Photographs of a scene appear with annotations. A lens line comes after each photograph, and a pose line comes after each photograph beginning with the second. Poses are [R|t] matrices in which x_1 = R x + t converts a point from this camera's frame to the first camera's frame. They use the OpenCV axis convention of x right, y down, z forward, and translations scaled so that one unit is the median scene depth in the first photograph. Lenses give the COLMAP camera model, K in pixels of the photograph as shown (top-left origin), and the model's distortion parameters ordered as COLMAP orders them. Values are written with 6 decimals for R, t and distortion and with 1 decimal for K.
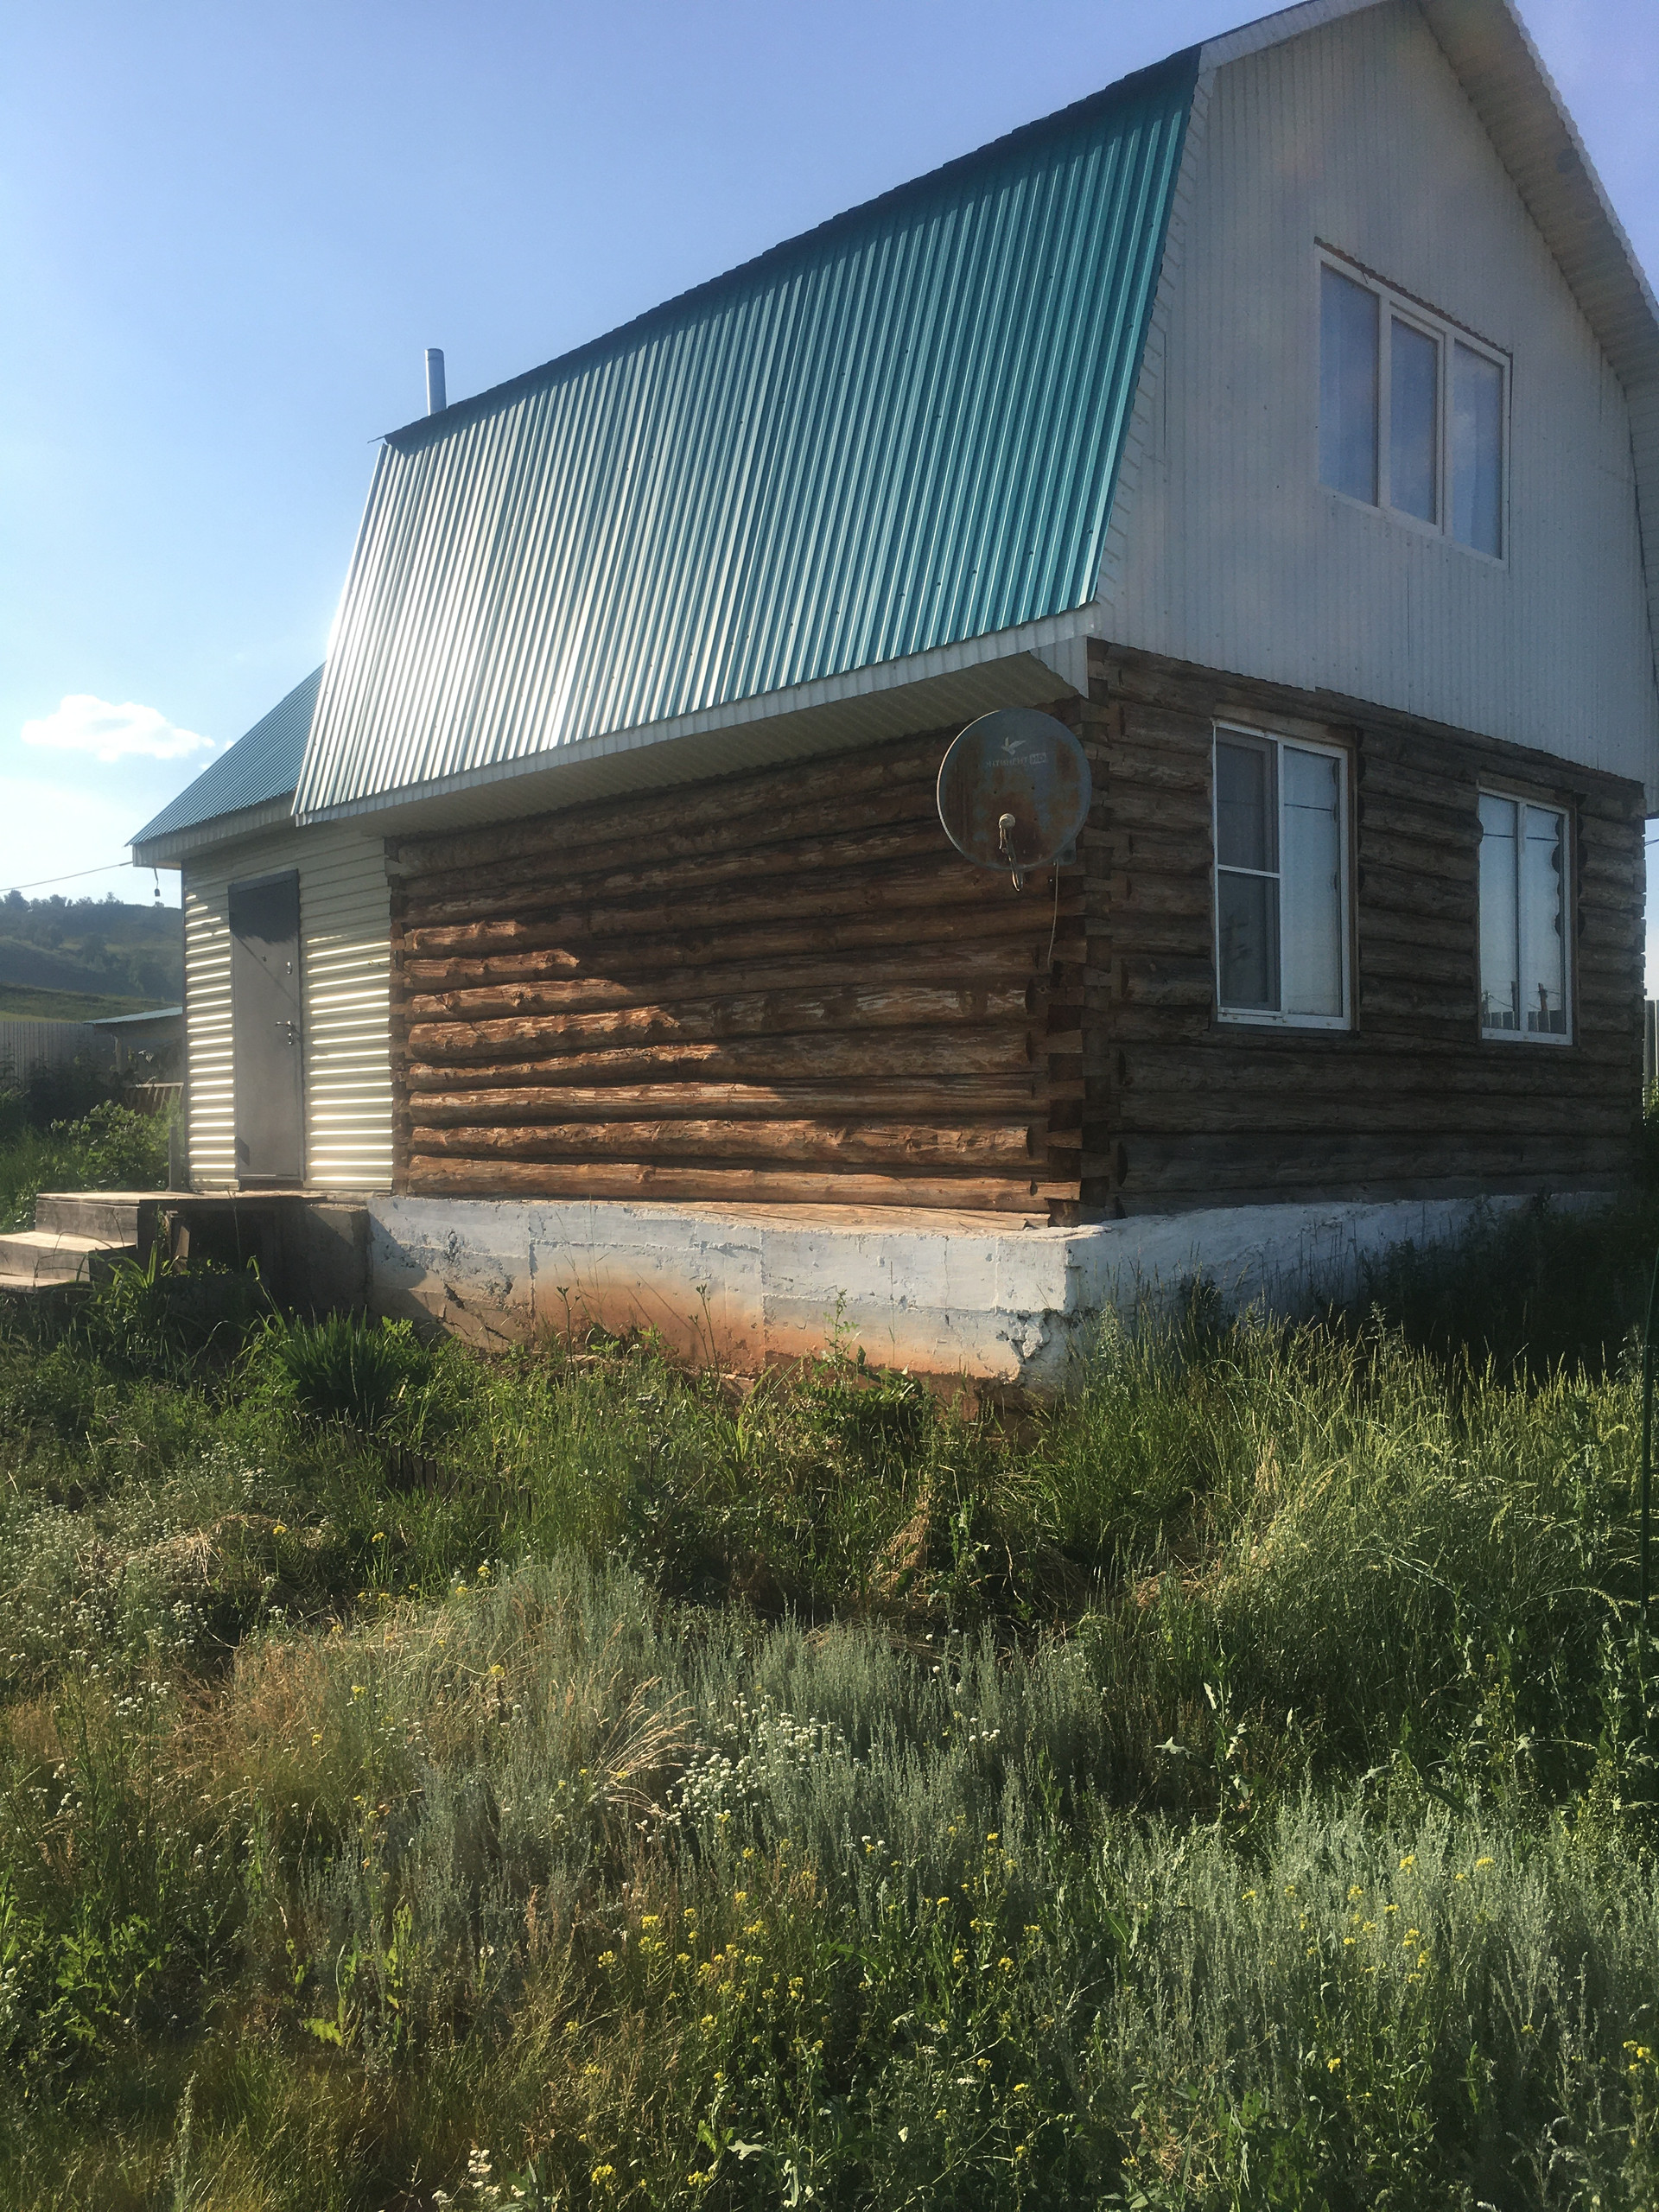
lens RADIAL K [[1890.4, 0, 829.7], [0, 1890.4, 1103.0], [0, 0, 1]] dist [0.082456, -0.103056]
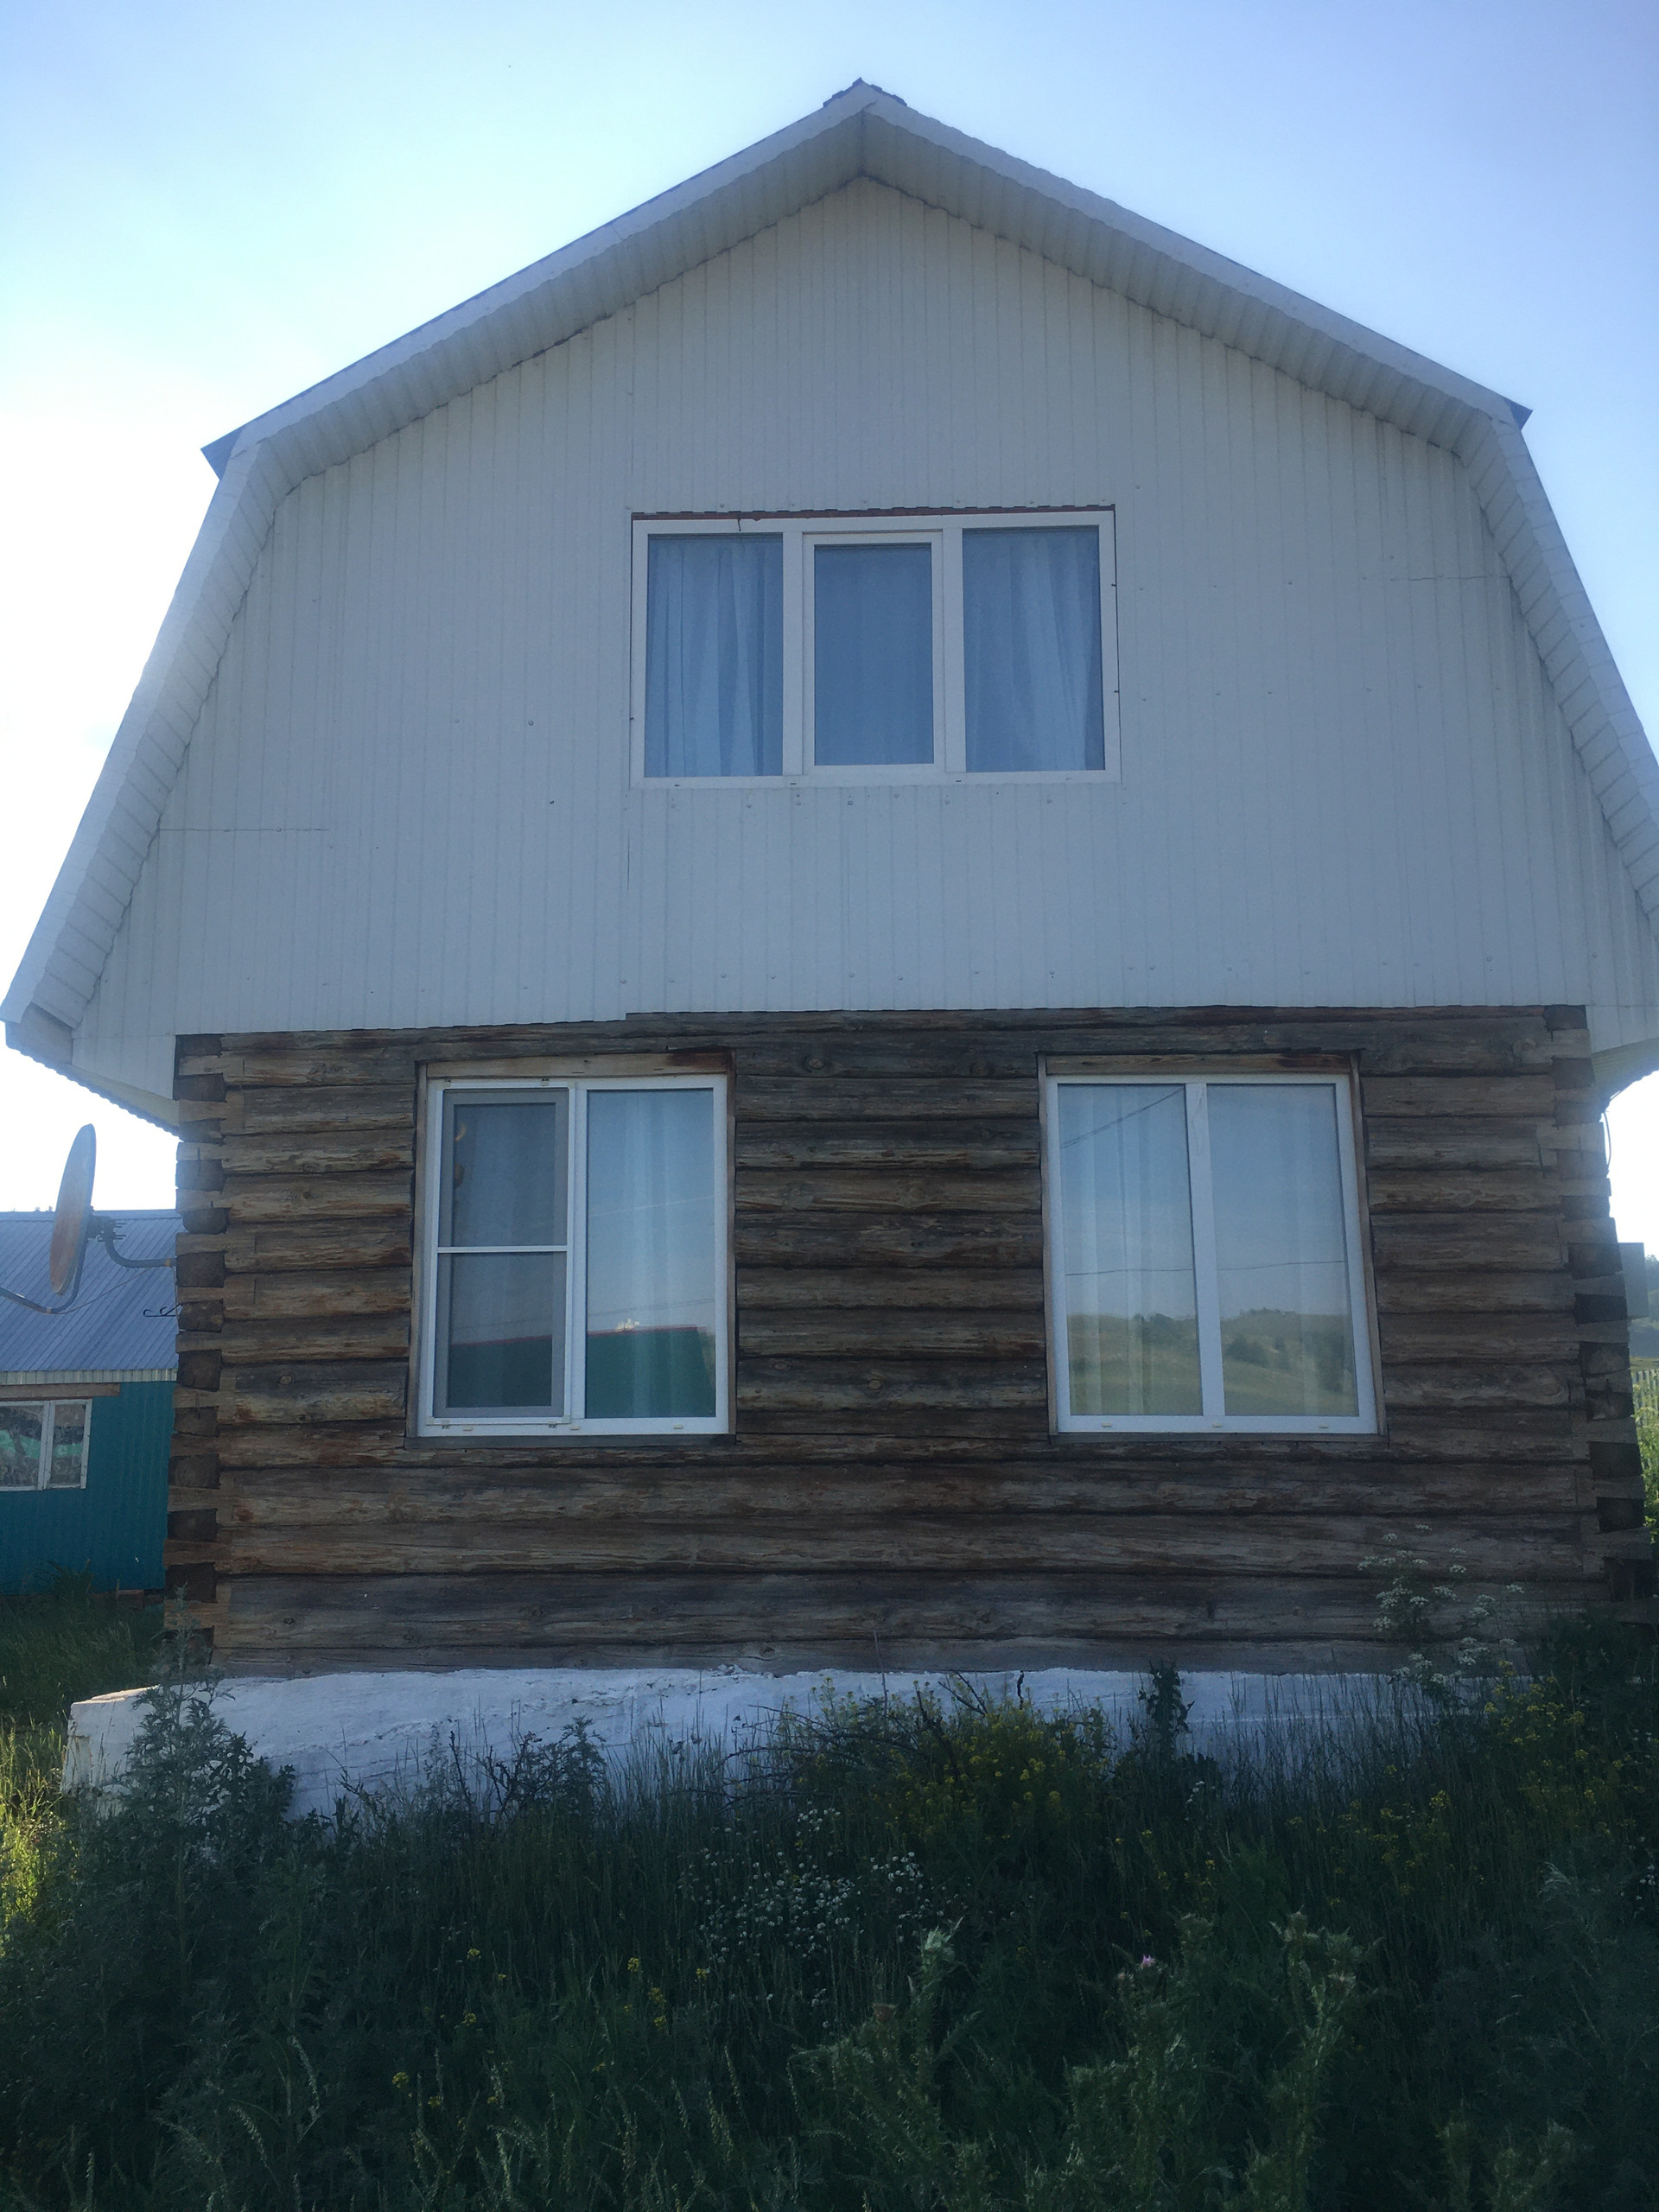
lens RADIAL K [[1890.4, 0, 828.8], [0, 1890.4, 1111.9], [0, 0, 1]] dist [0.082456, -0.103056]
pose [[0.696221, -0.151841, -0.701584, 0.881283], [0.013266, 0.979927, -0.198917, -0.013427], [0.717705, 0.129183, 0.684260, 0.509884]]
